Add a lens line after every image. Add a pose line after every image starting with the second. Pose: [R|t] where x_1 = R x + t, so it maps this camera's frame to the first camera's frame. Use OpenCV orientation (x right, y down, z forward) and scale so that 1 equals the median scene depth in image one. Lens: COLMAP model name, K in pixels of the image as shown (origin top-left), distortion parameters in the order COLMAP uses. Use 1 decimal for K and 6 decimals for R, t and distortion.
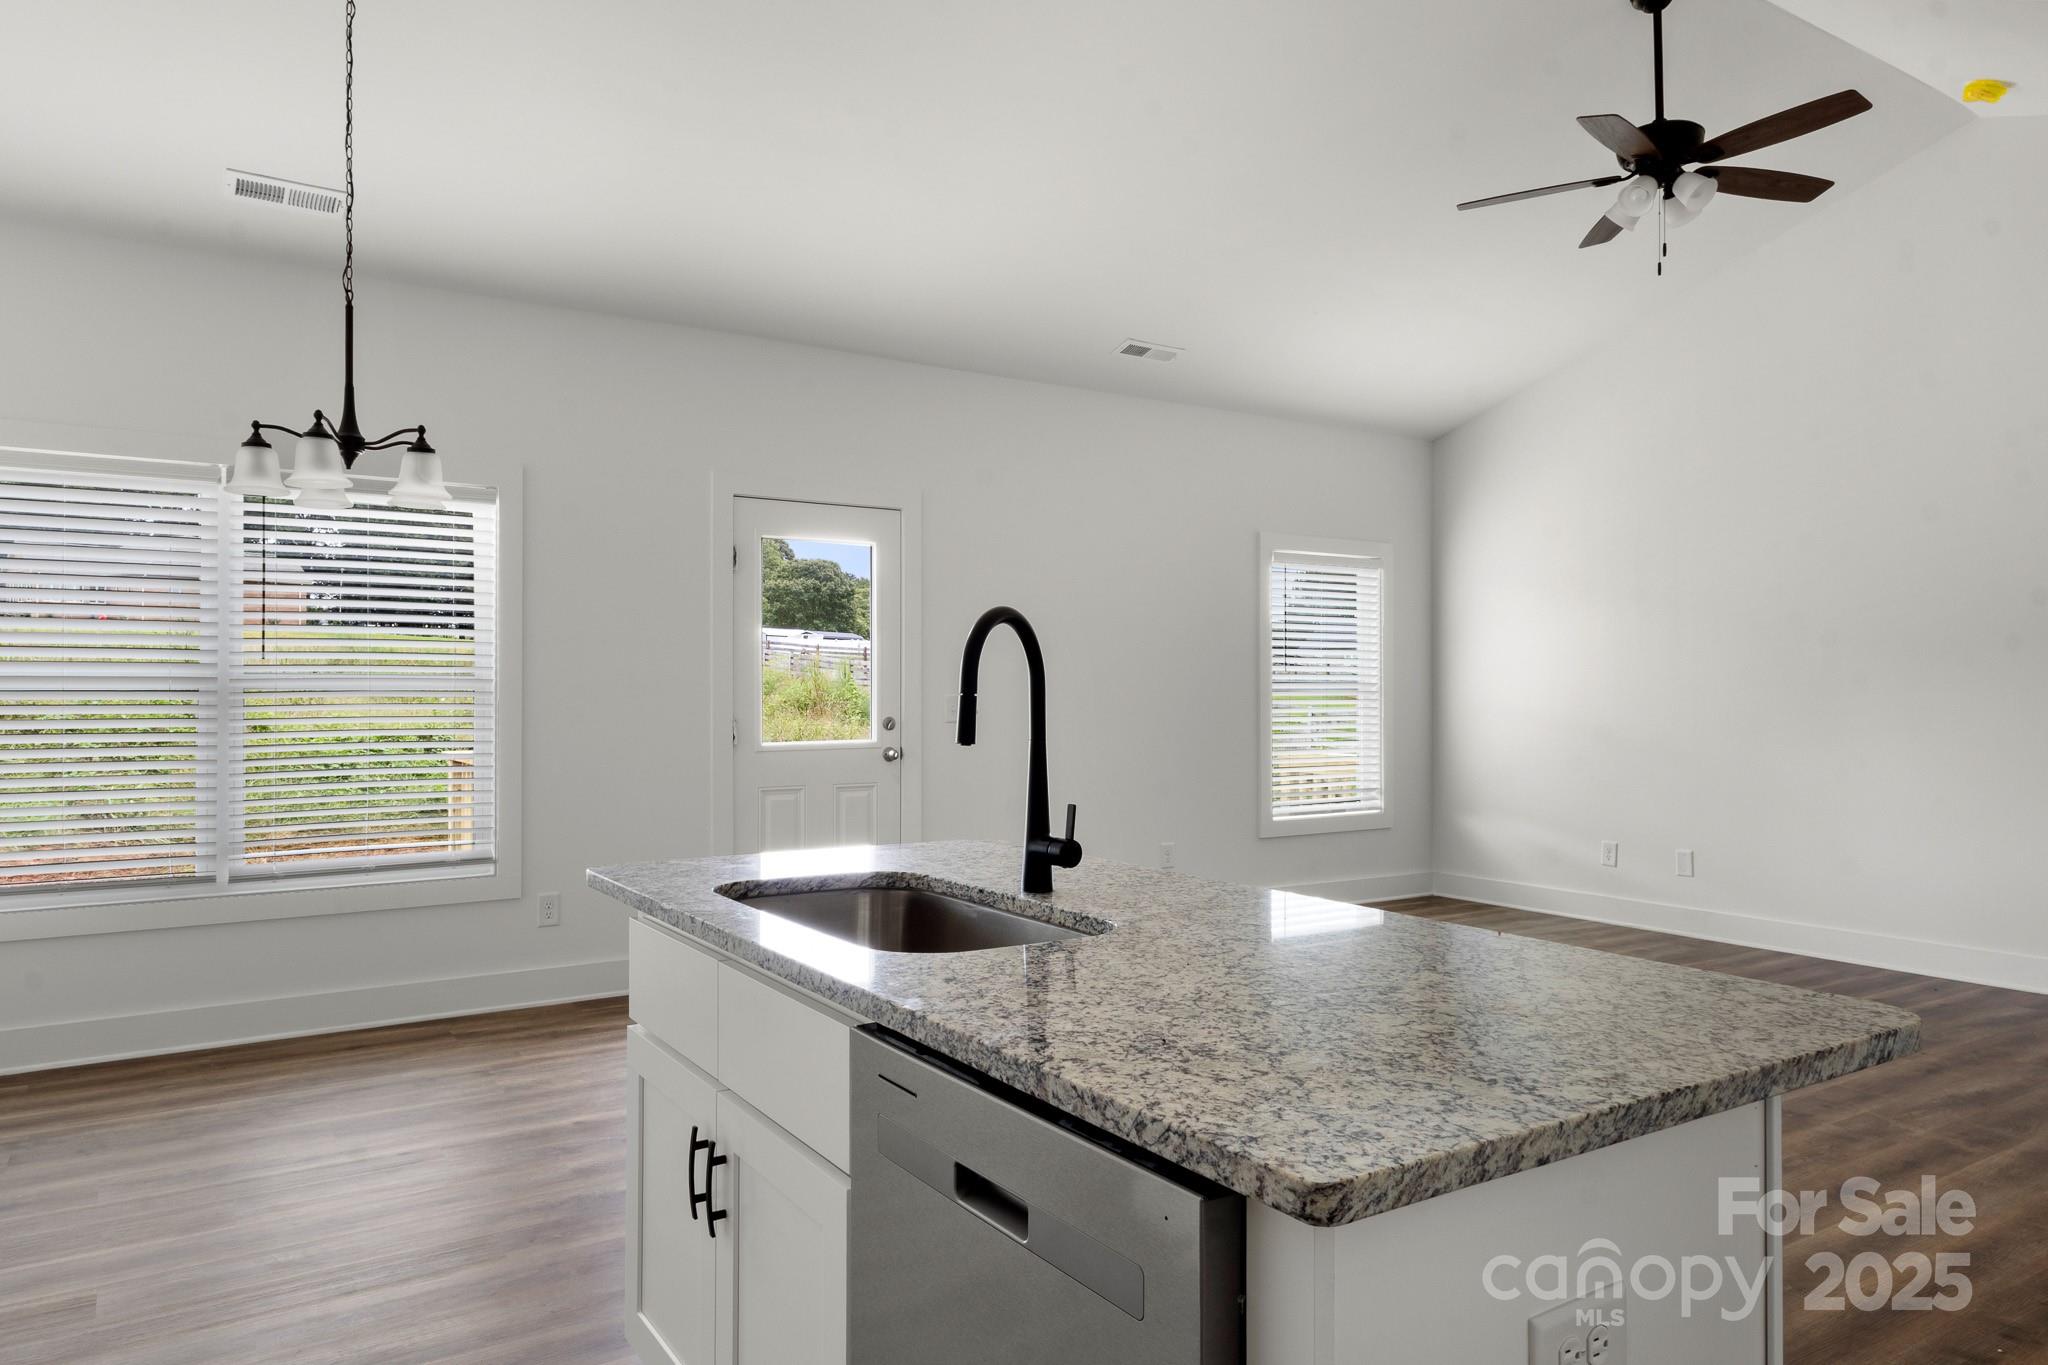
lens RADIAL K [[1293.1, 0, 1007.2], [0, 1293.1, 686.4], [0, 0, 1]] dist [0.000606, 0.000874]
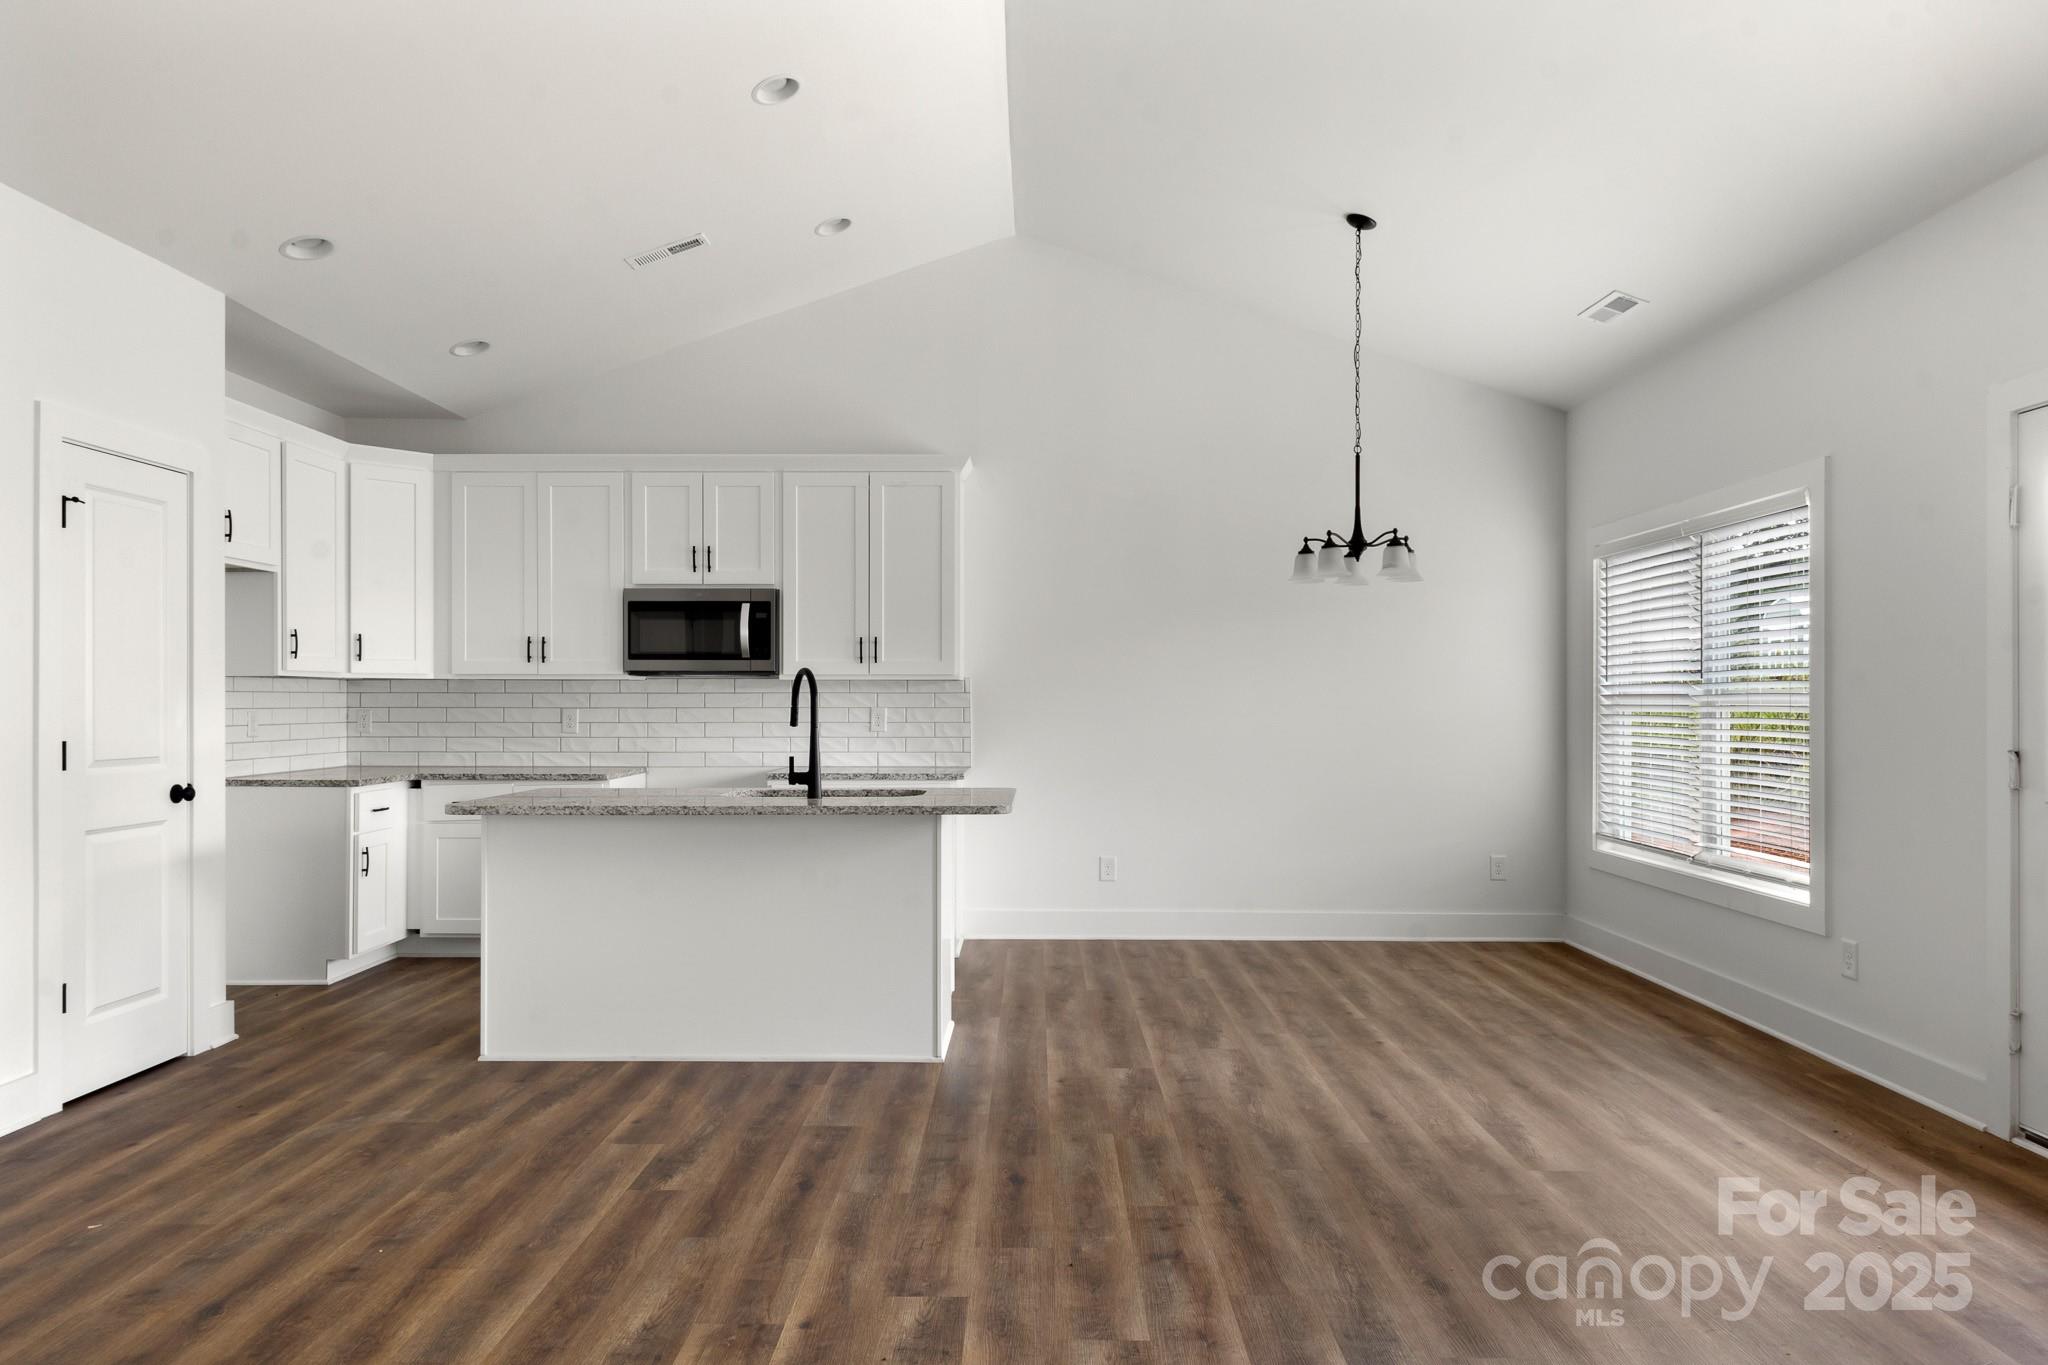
lens RADIAL K [[1311.1, 0, 1021.2], [0, 1311.1, 691.7], [0, 0, 1]] dist [0.006320, -0.003247]
pose [[-0.544791, -0.007970, -0.838534, 0.594694], [0.000033, 0.999955, -0.009526, 0.001774], [0.838572, -0.005218, -0.544766, 0.884124]]
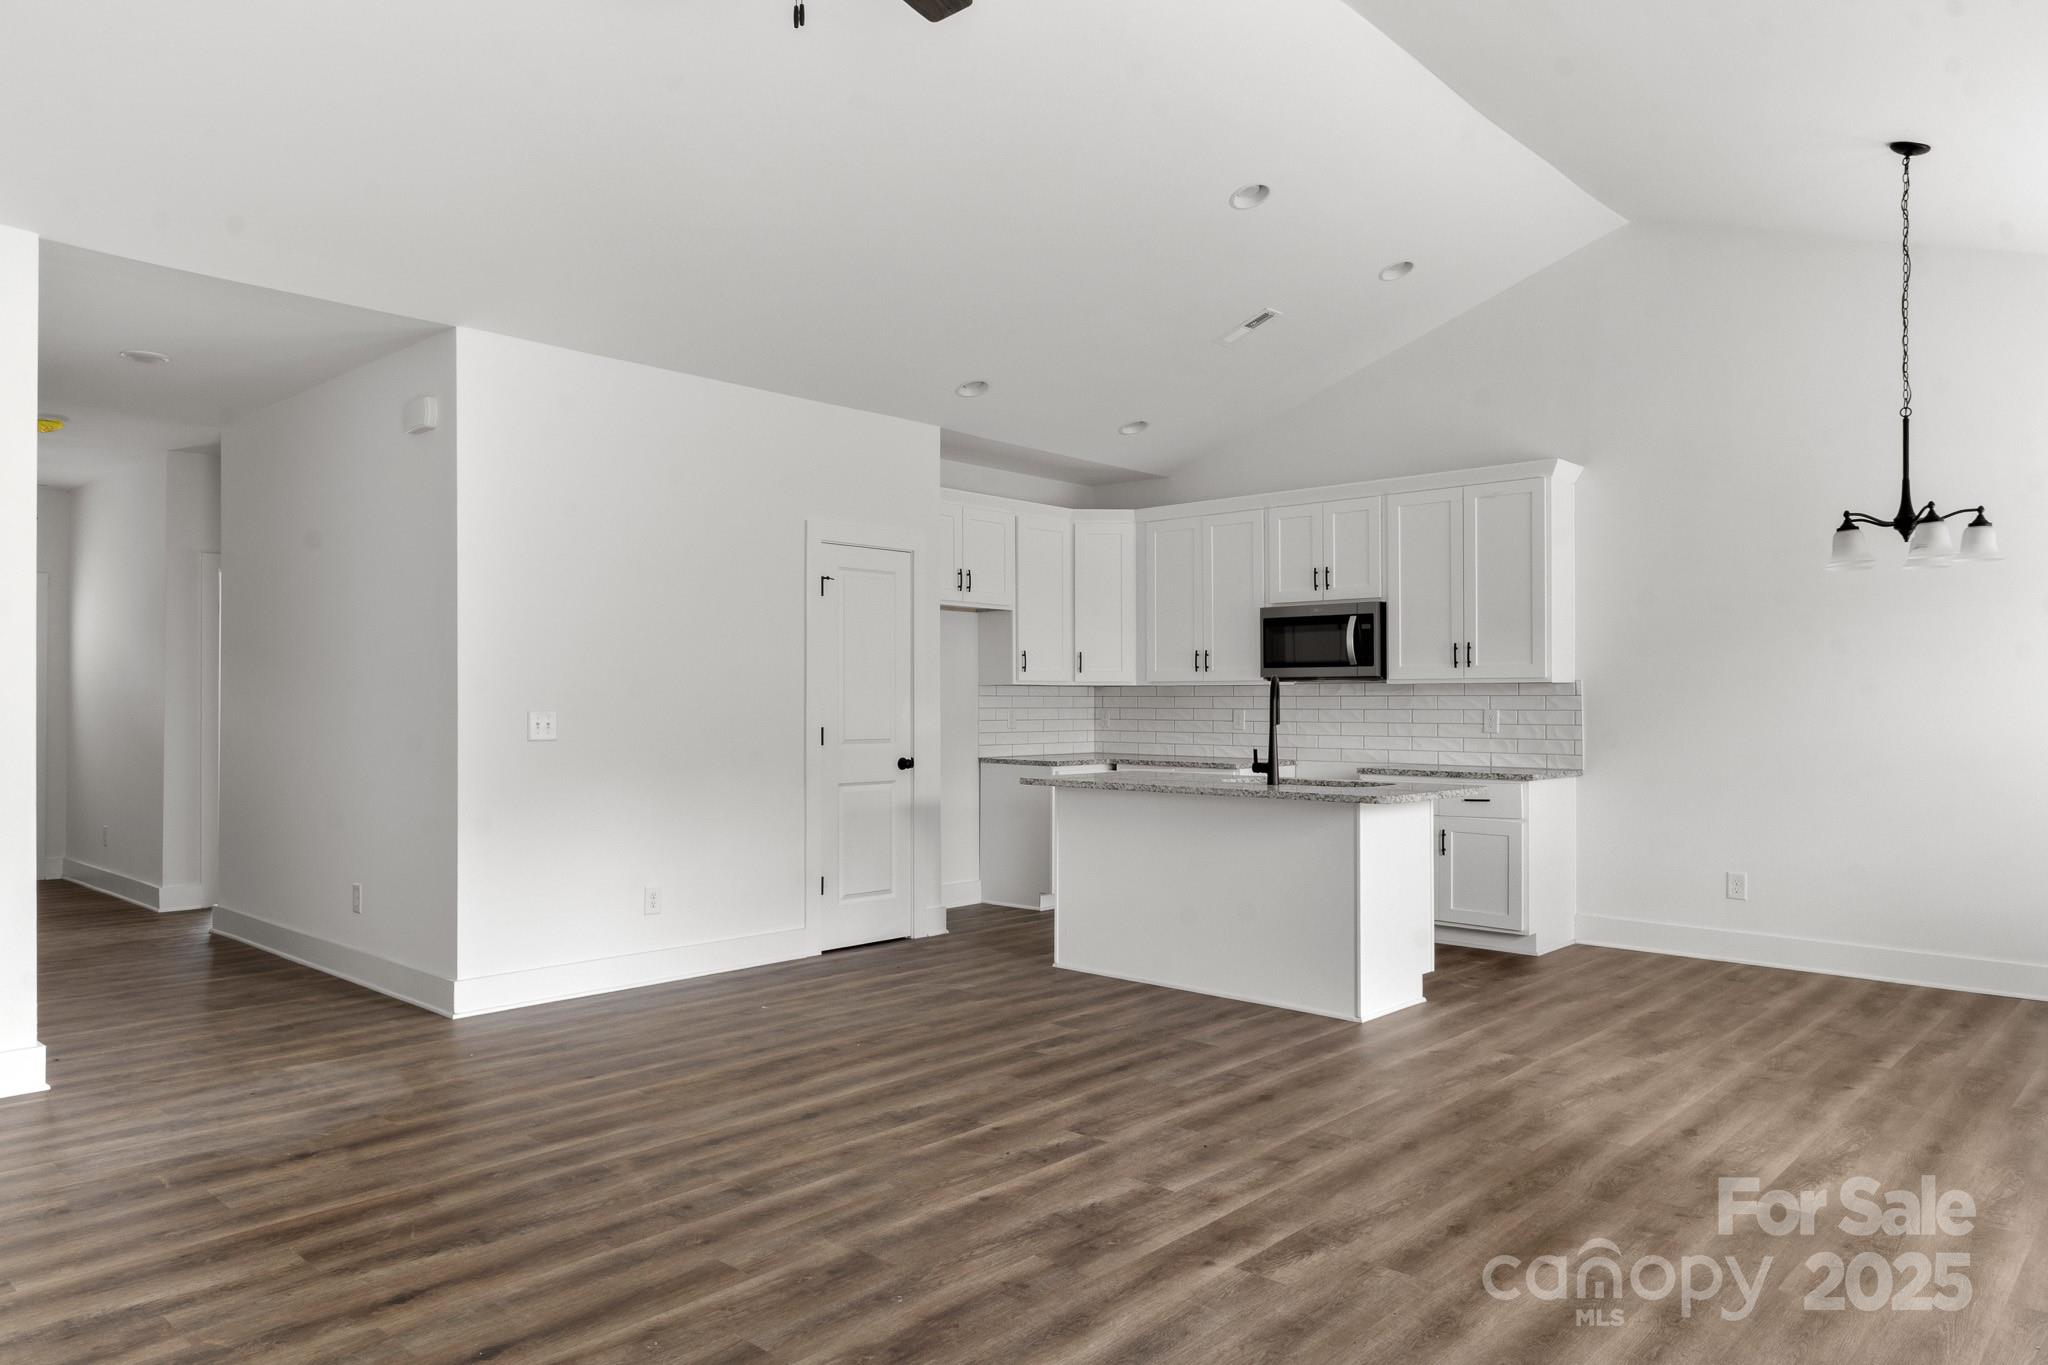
lens RADIAL K [[1334.4, 0, 1028.2], [0, 1334.4, 688.4], [0, 0, 1]] dist [0.007437, 0.000103]
pose [[-0.965367, -0.006286, -0.260821, 0.420216], [-0.003123, 0.999916, -0.012541, 0.001824], [0.260878, -0.011292, -0.965306, 1.224196]]
